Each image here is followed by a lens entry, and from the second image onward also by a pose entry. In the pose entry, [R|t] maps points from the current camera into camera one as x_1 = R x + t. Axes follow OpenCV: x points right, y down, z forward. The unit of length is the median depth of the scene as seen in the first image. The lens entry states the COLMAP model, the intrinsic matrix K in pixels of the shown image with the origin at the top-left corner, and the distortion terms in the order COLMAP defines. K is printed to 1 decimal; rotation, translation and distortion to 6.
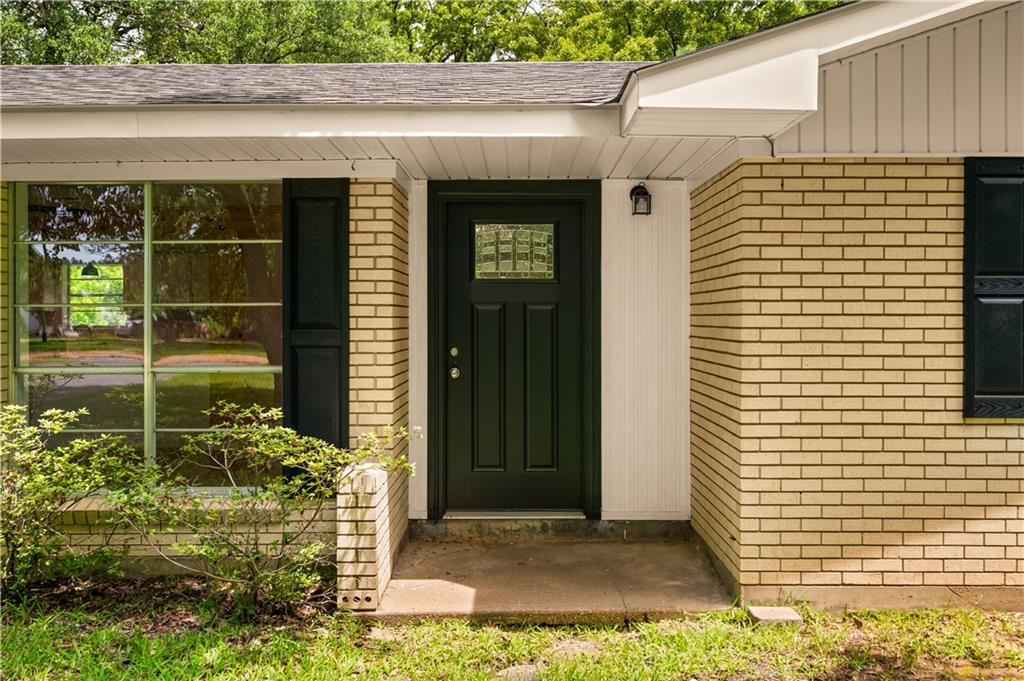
lens RADIAL K [[940.9, 0, 512.0], [0, 940.9, 340.5], [0, 0, 1]] dist [0.001758, 0.000982]
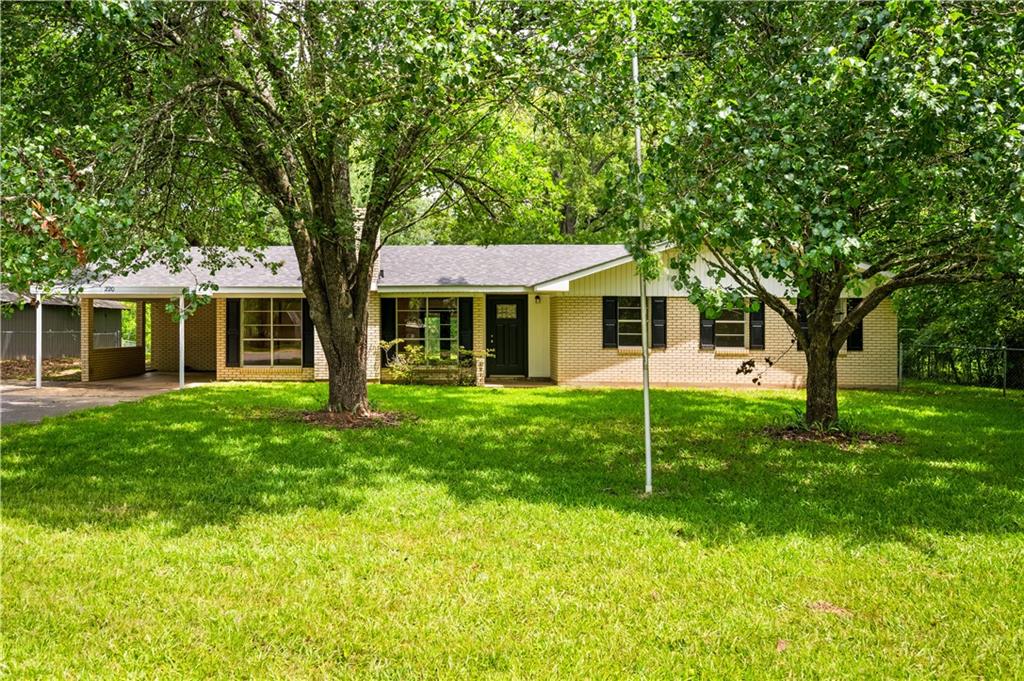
lens RADIAL K [[721.3, 0, 512.0], [0, 721.3, 340.5], [0, 0, 1]] dist [0.000145, 0.000003]
pose [[0.995395, -0.004398, 0.095759, -0.279786], [0.004449, 0.999990, -0.000317, 0.032166], [-0.095757, 0.000742, 0.995404, -2.144246]]
